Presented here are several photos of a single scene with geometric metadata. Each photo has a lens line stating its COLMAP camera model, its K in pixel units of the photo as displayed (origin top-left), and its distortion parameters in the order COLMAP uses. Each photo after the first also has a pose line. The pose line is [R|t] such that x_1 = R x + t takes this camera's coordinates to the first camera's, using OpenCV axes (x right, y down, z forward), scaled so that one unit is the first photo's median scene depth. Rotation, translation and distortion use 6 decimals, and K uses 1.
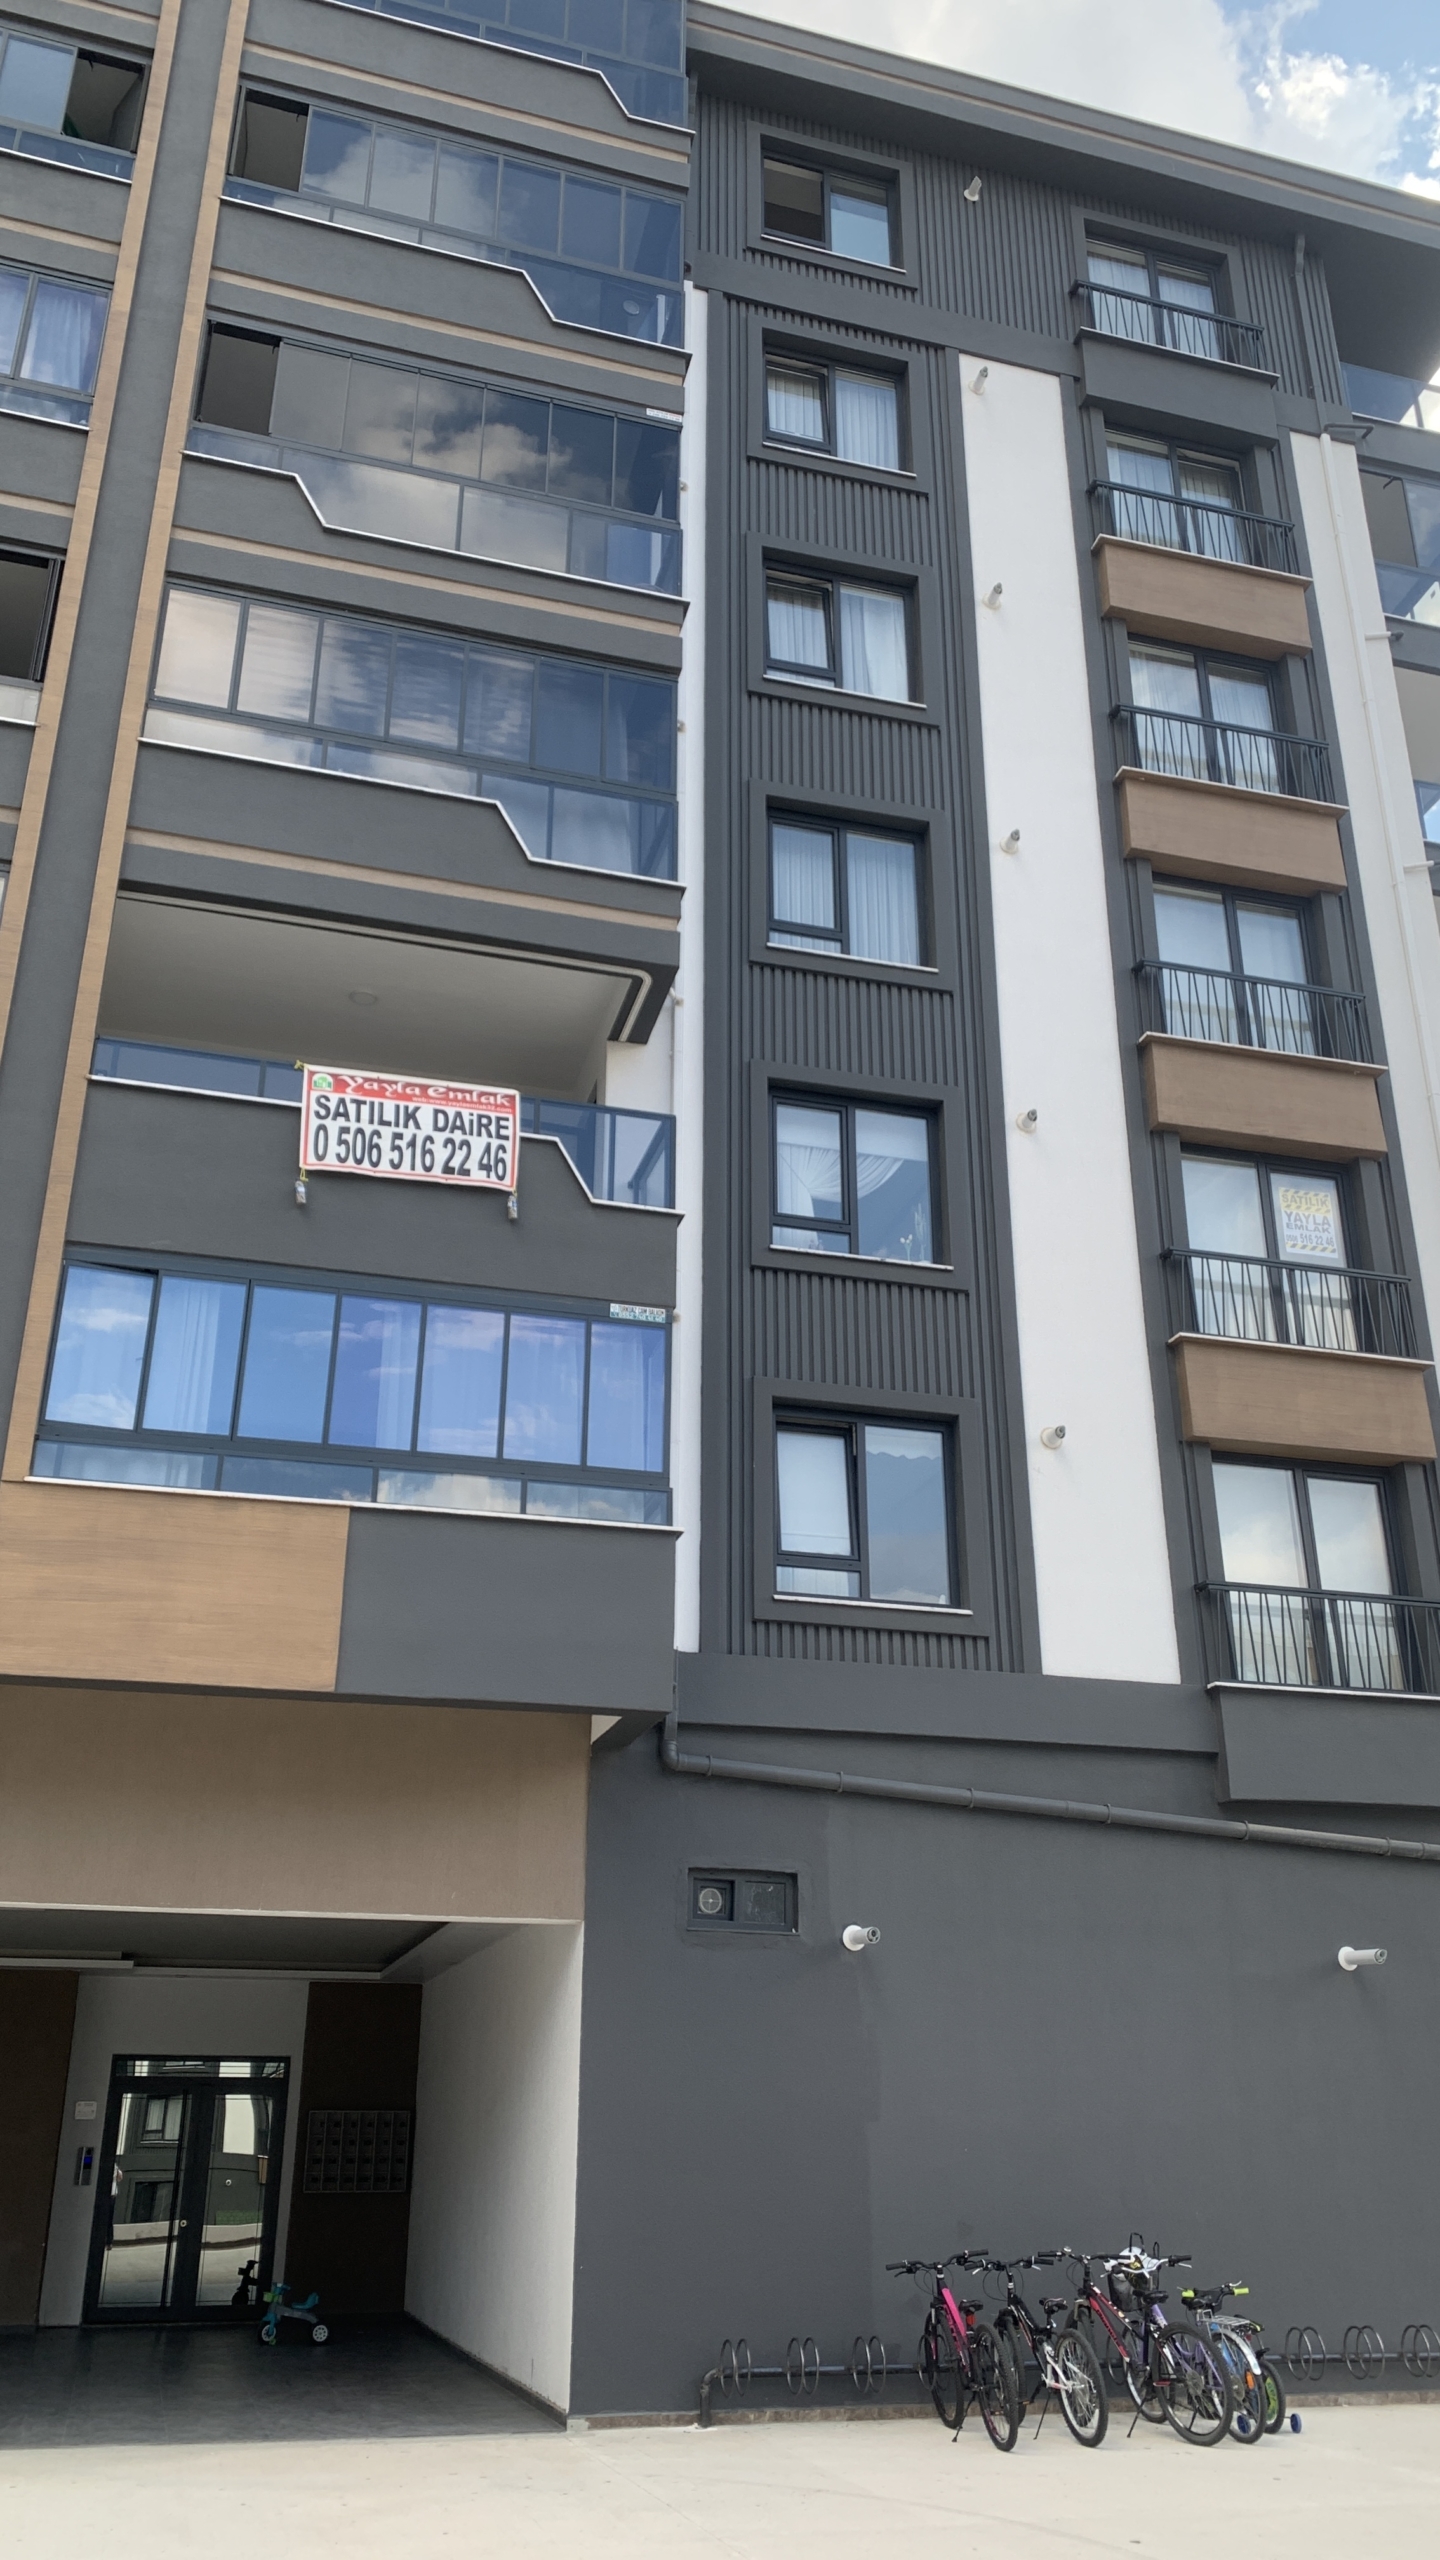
lens RADIAL K [[1950.9, 0, 712.9], [0, 1950.9, 1291.5], [0, 0, 1]] dist [0.042490, -0.048168]
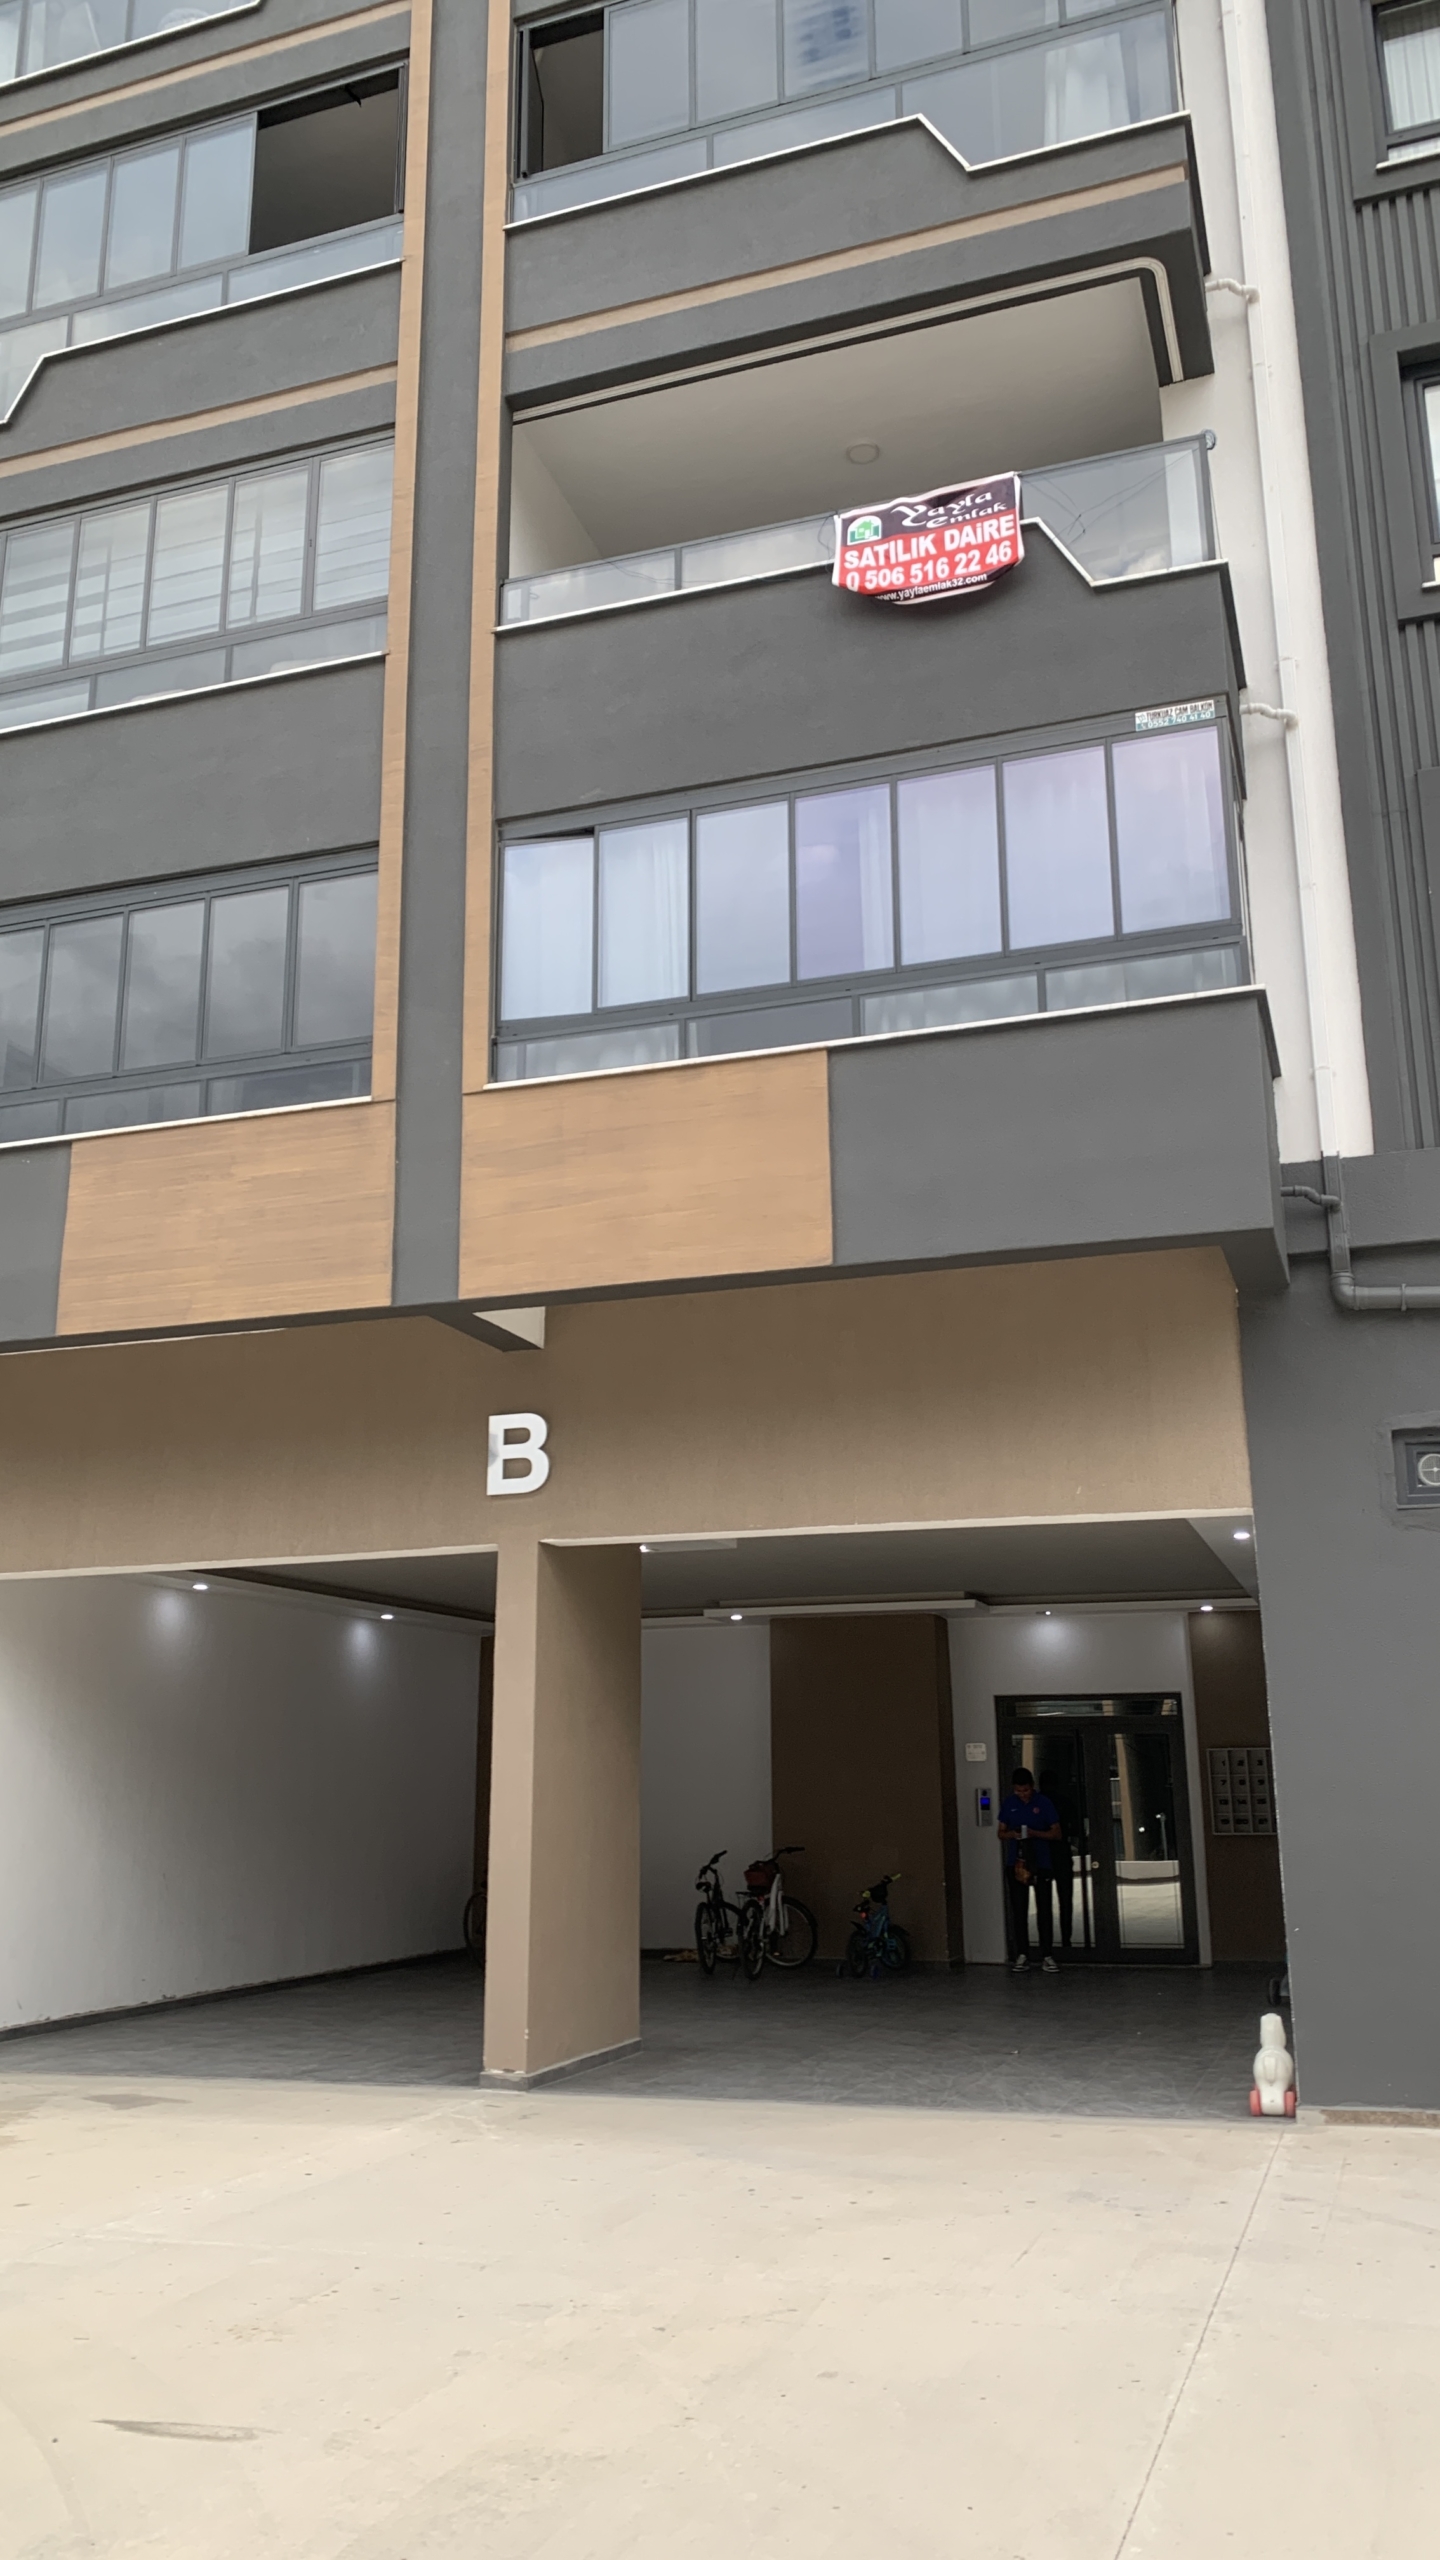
lens RADIAL K [[1950.9, 0, 712.9], [0, 1950.9, 1274.6], [0, 0, 1]] dist [0.042490, -0.048168]
pose [[0.827146, -0.148768, -0.541938, 0.182707], [0.229667, 0.969606, 0.084367, 0.110545], [0.512916, -0.194249, 0.836173, 0.246644]]
